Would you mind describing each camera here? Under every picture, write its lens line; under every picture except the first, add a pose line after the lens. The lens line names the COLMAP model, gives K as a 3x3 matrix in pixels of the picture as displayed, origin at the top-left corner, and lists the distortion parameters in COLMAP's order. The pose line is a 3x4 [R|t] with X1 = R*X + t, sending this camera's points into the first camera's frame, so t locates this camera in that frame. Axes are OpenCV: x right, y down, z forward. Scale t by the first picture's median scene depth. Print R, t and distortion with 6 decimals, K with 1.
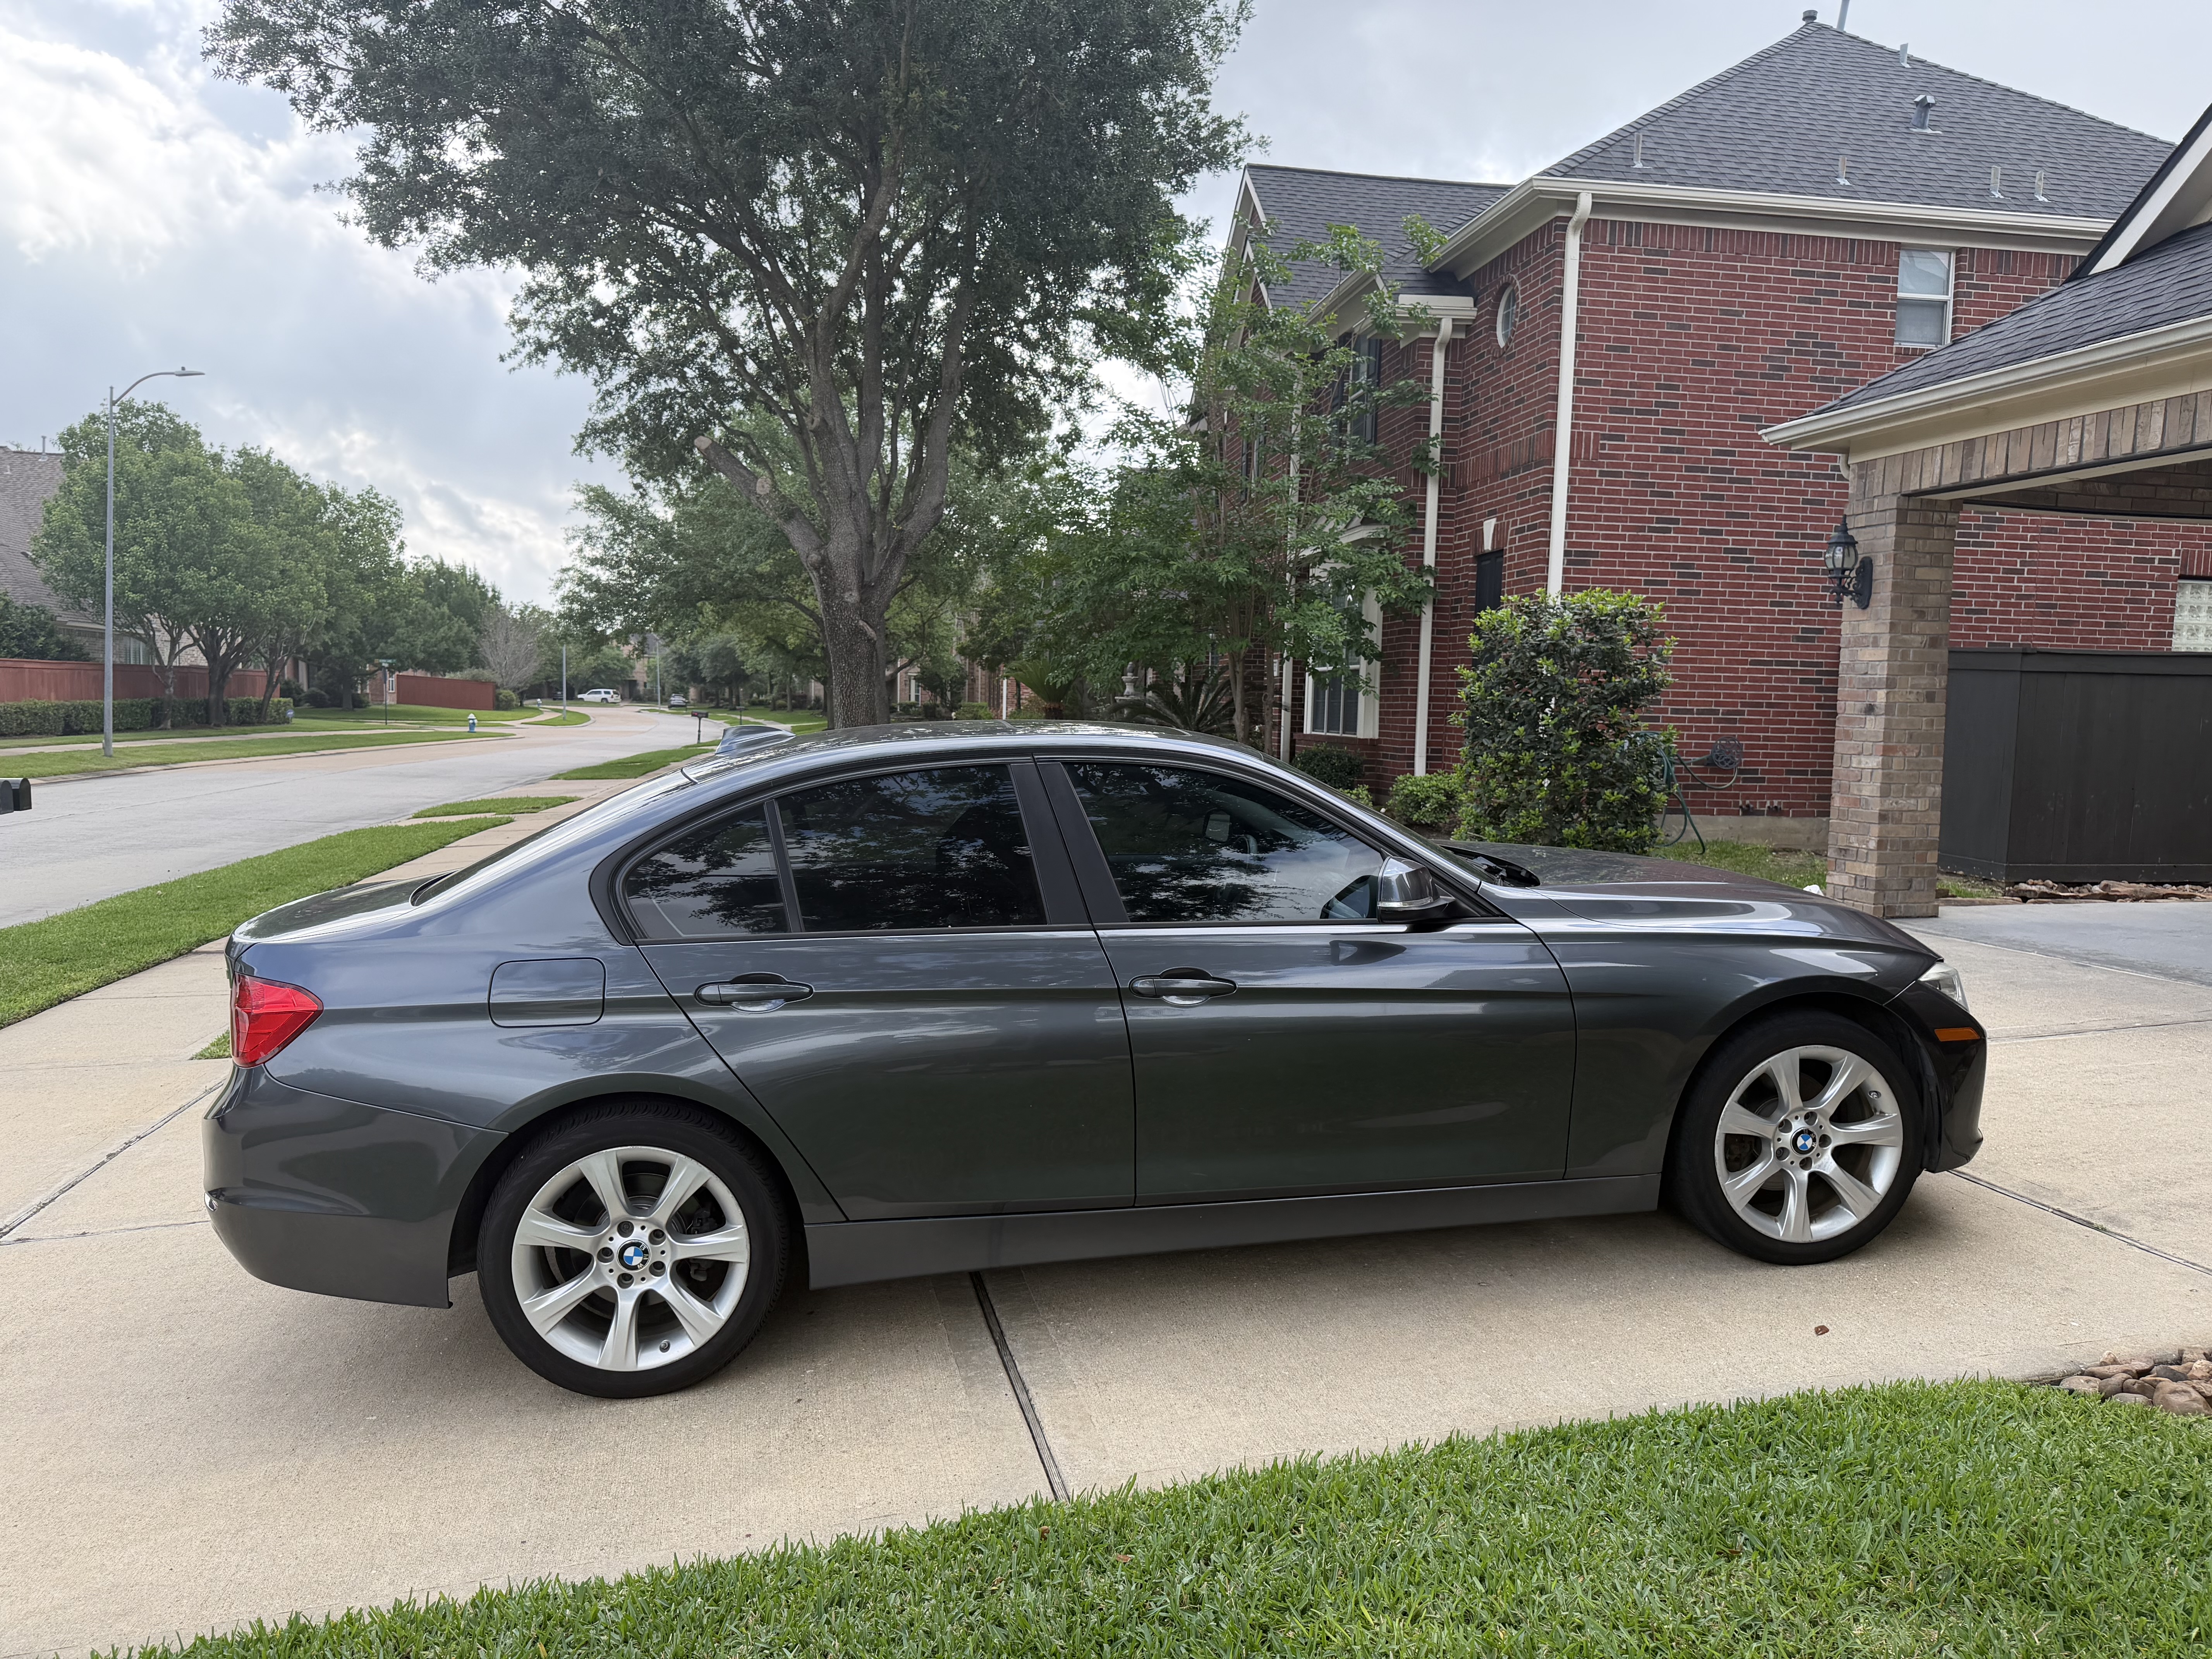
lens RADIAL K [[1591.7, 0, 1105.3], [0, 1591.7, 857.4], [0, 0, 1]] dist [0.045371, -0.069251]
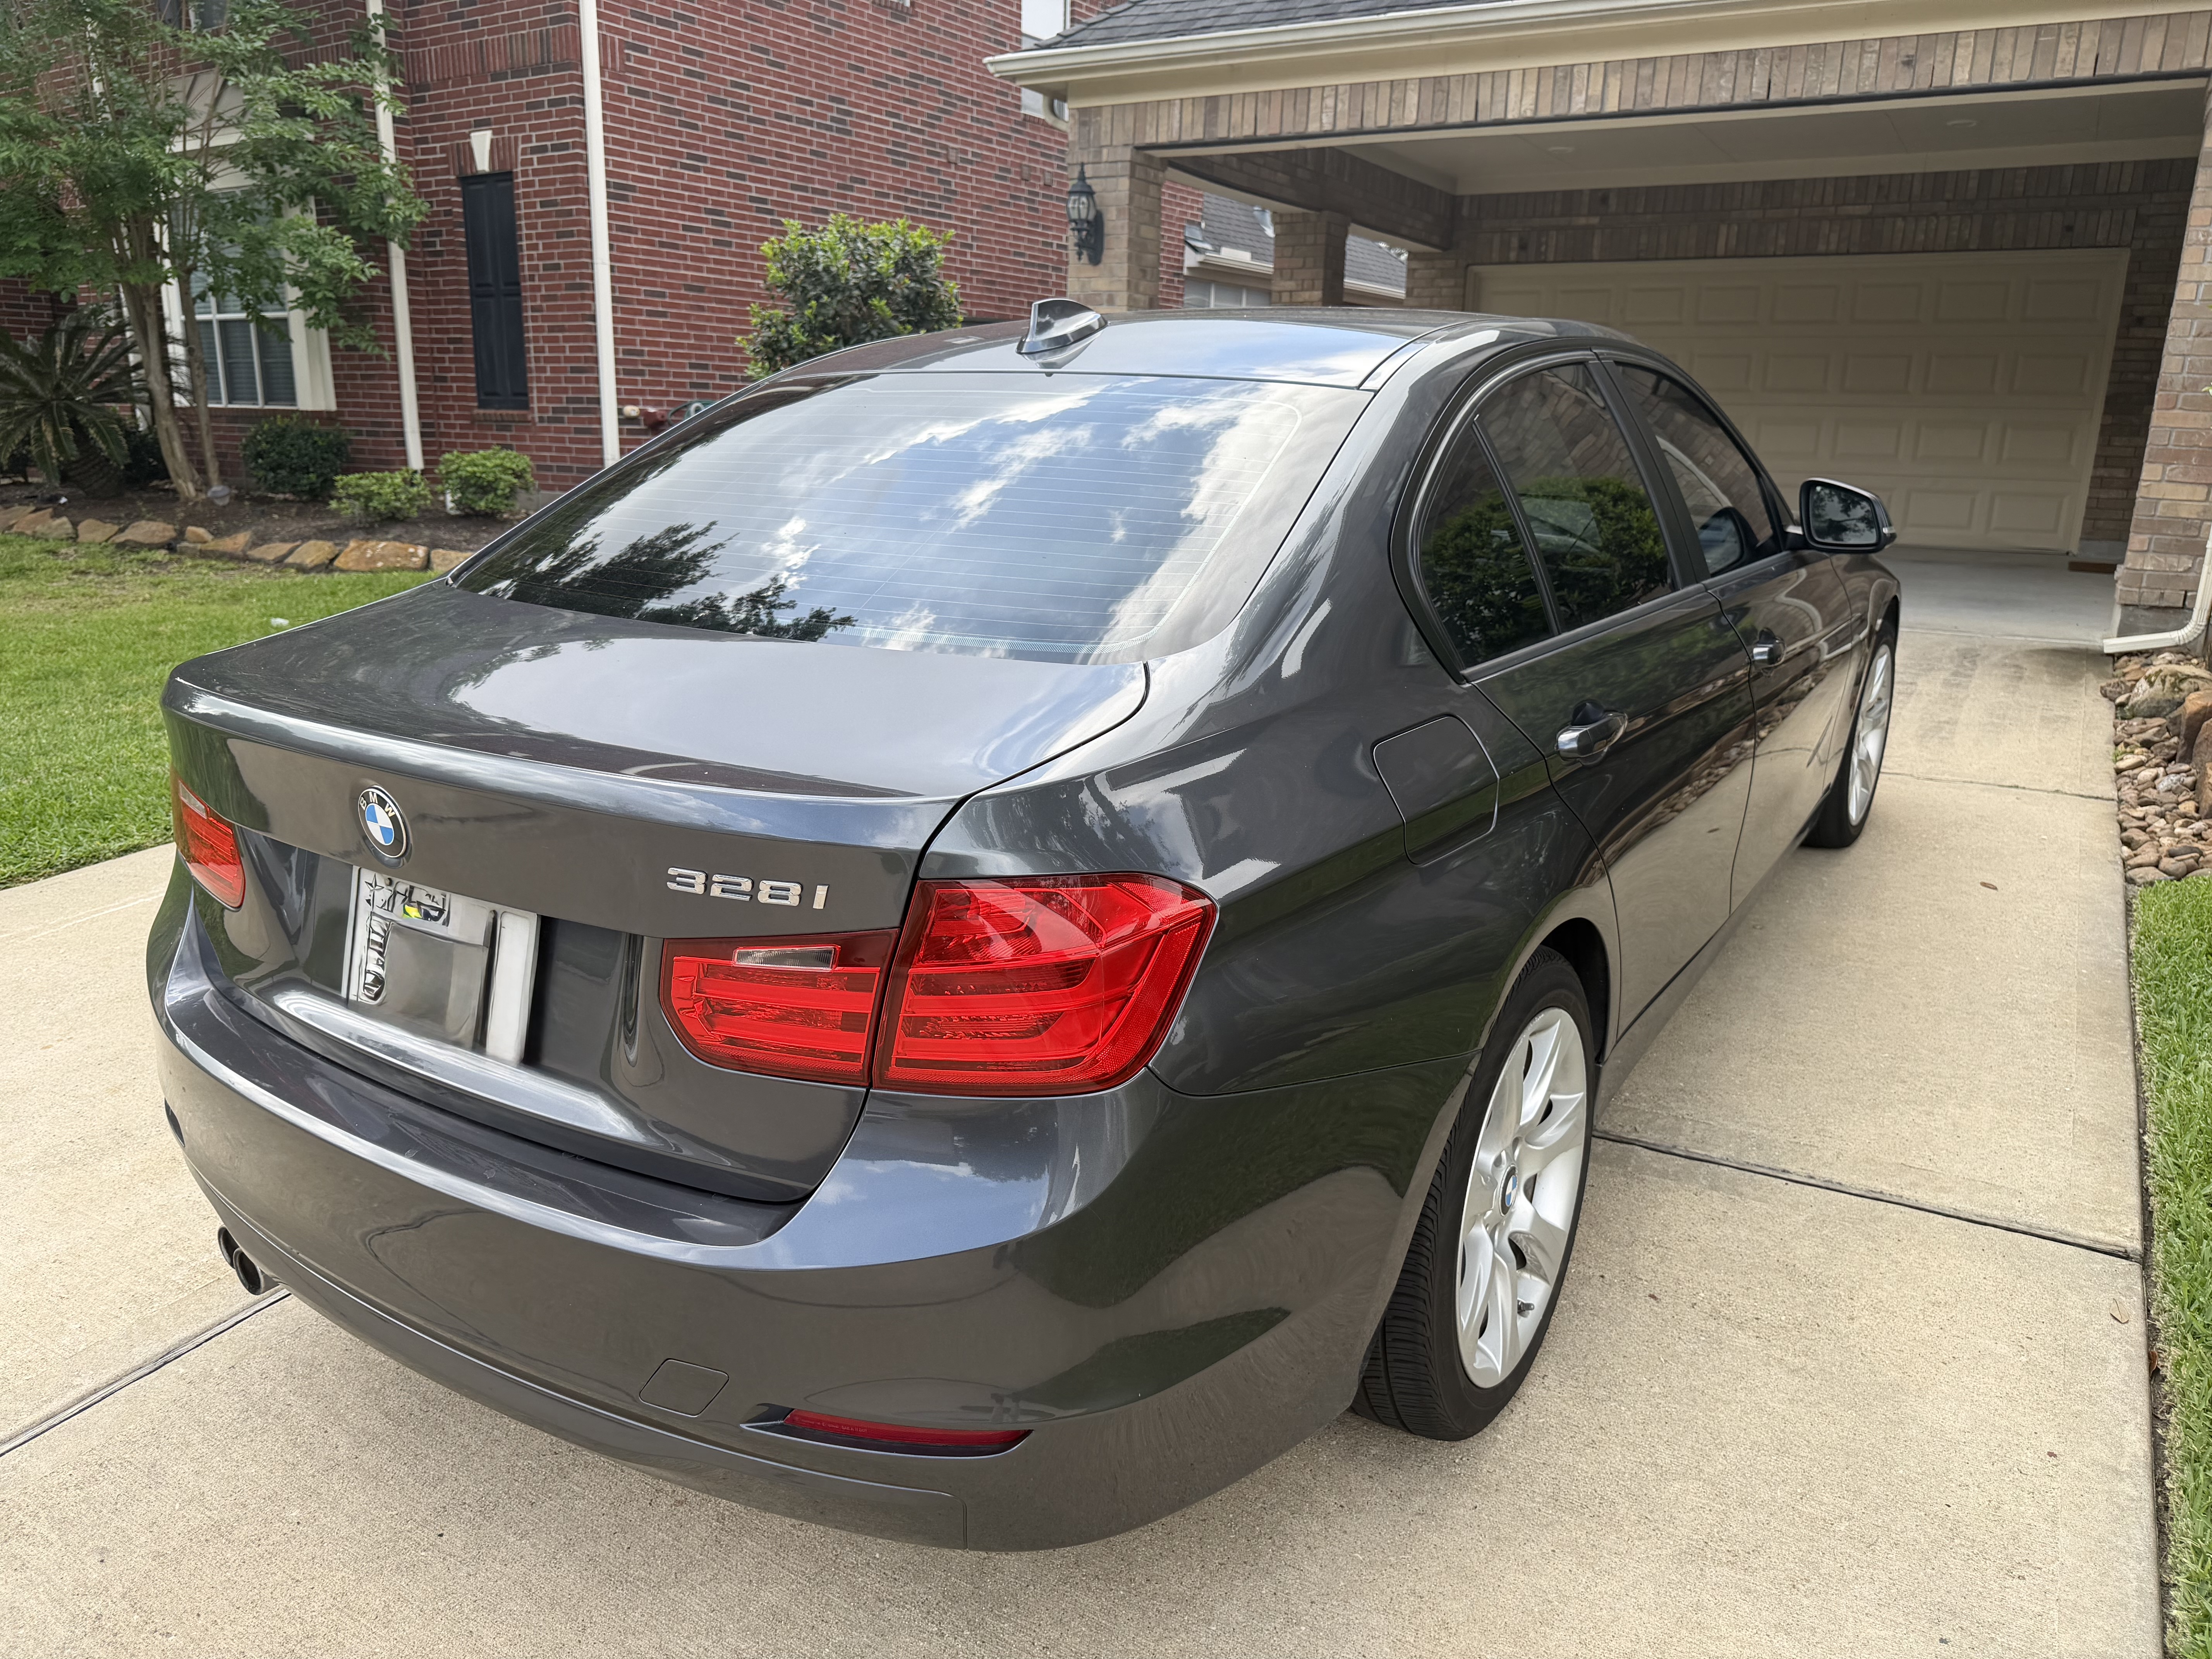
lens RADIAL K [[1595.1, 0, 1107.5], [0, 1595.1, 841.0], [0, 0, 1]] dist [0.006782, -0.006830]
pose [[0.669219, -0.195463, 0.716897, -0.215256], [0.066288, 0.976640, 0.204403, -0.002766], [-0.740103, -0.089268, 0.666542, 0.195450]]
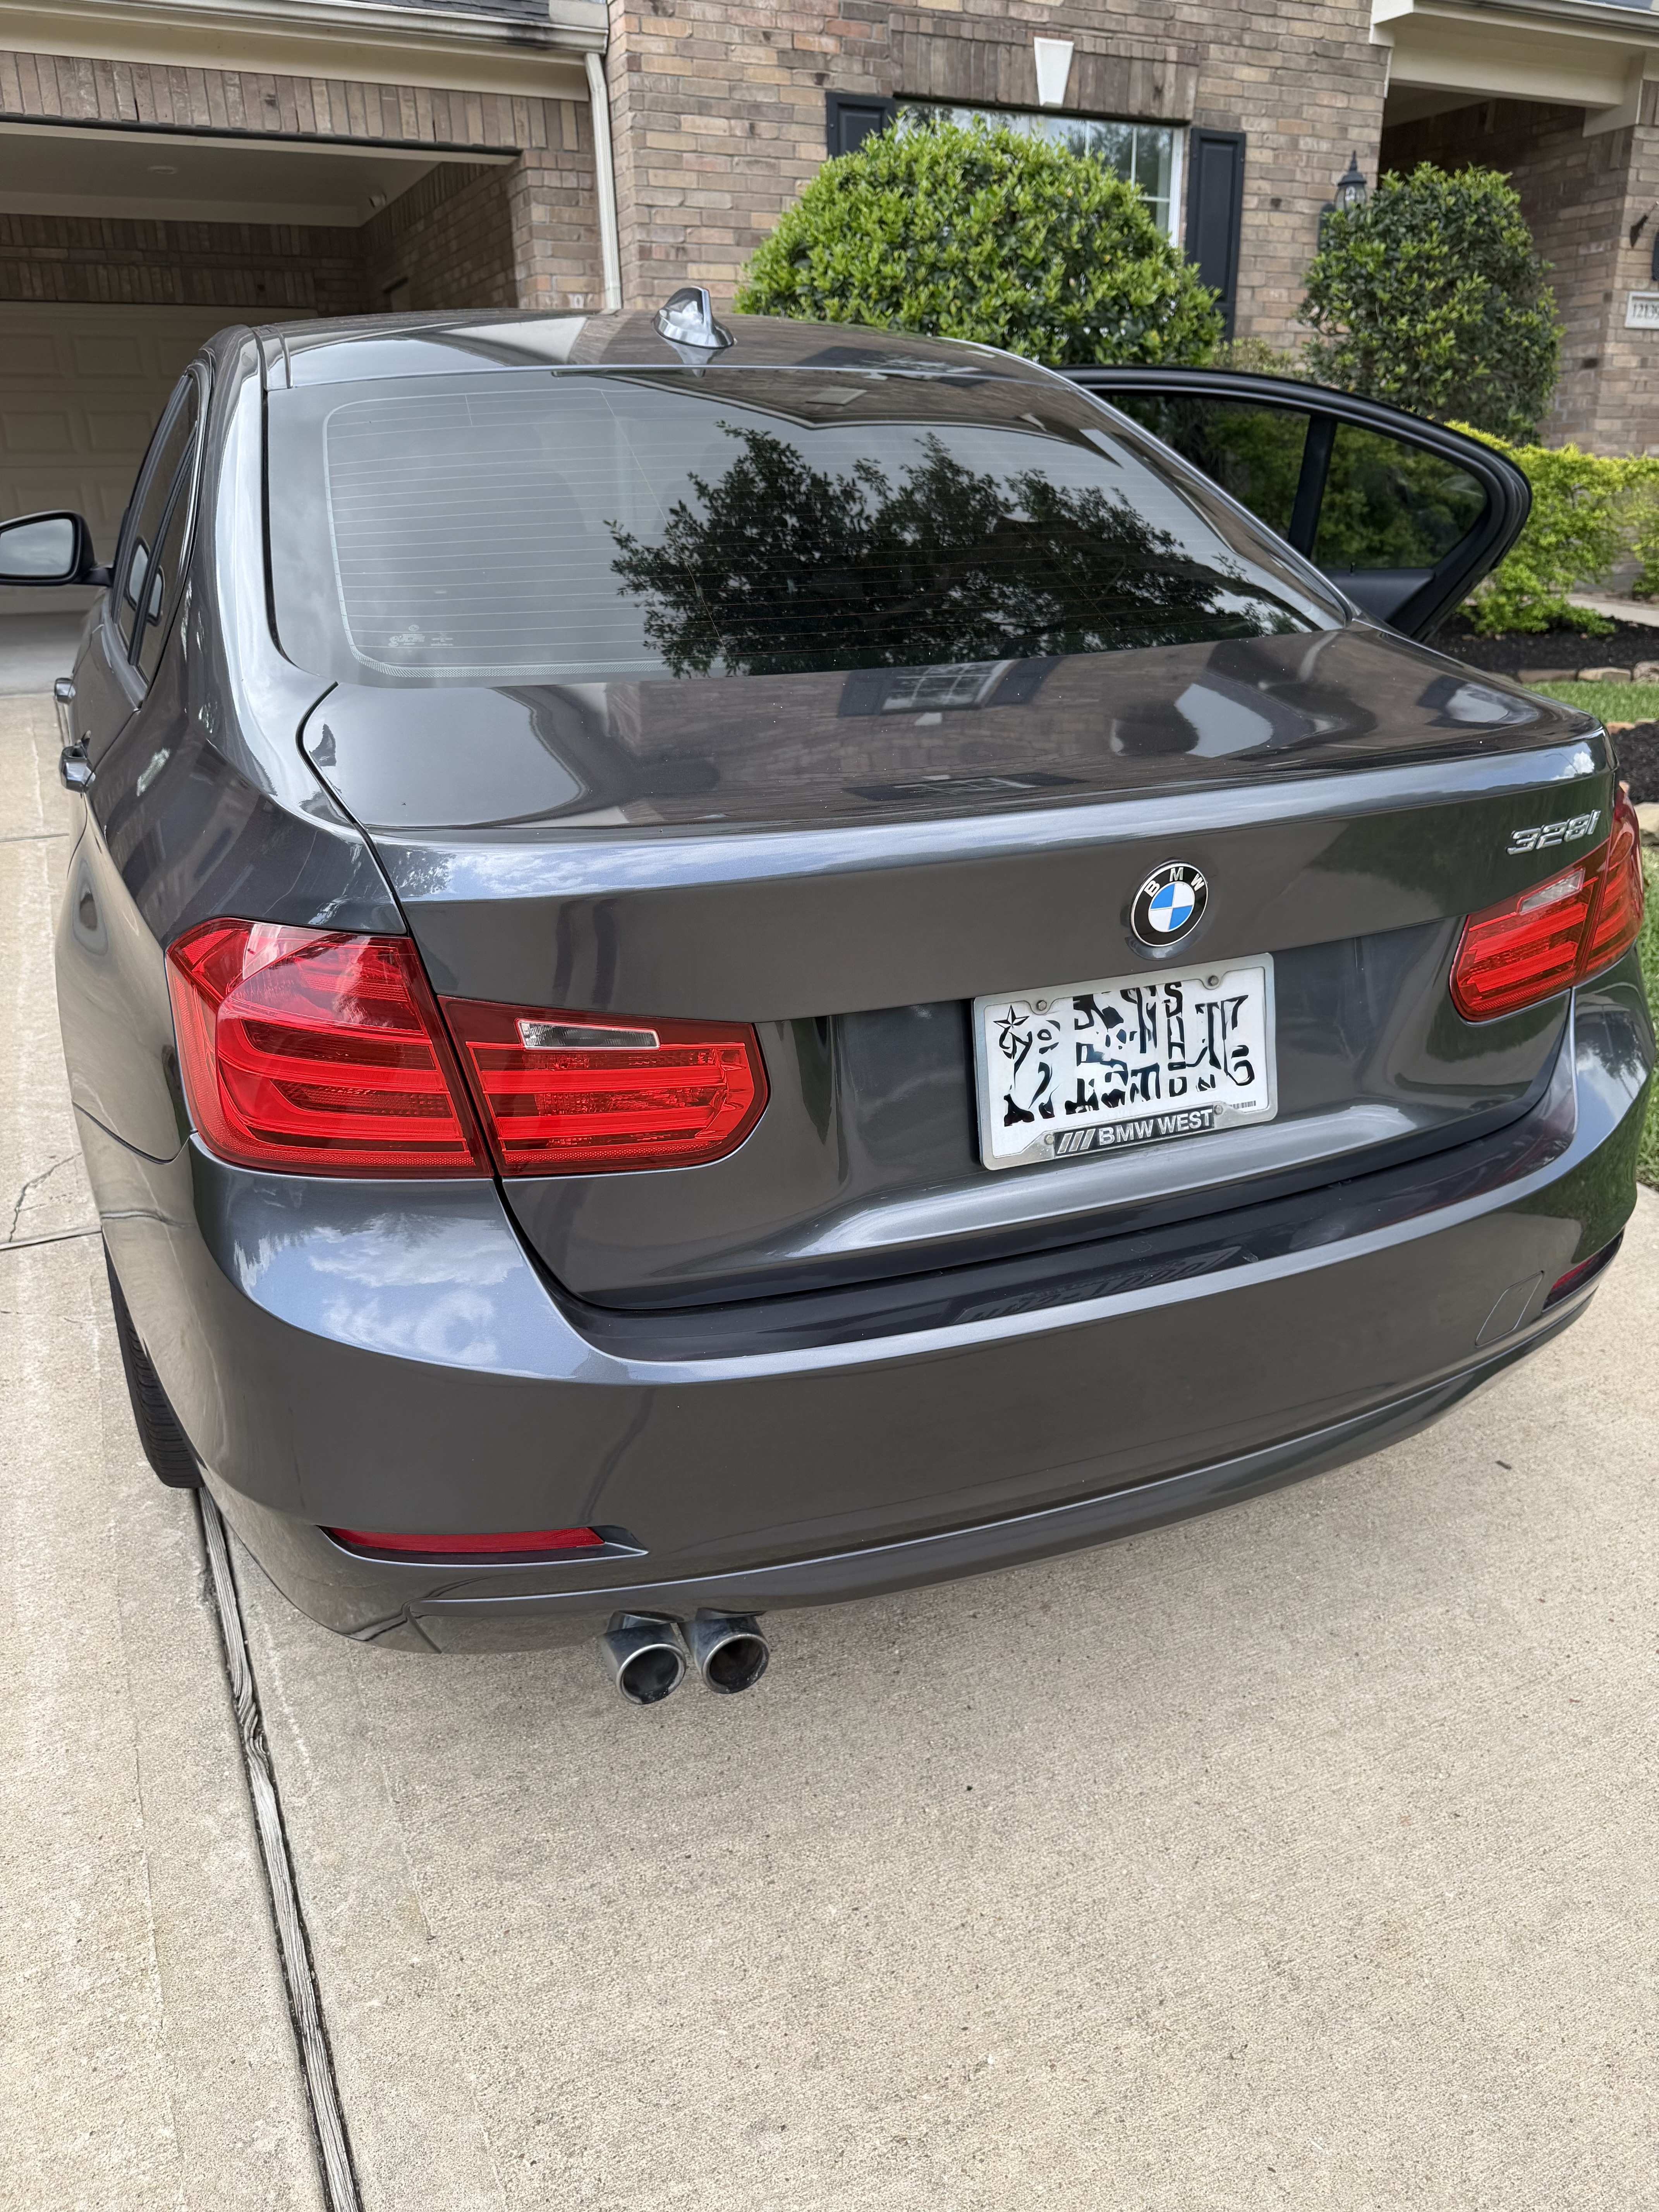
lens RADIAL K [[1595.1, 0, 829.5], [0, 1595.1, 1106.0], [0, 0, 1]] dist [0.006782, -0.006830]
pose [[-0.254613, -0.359623, 0.897688, -0.260912], [0.113304, 0.910794, 0.397010, -0.015619], [-0.960382, 0.202796, -0.191153, 0.387492]]
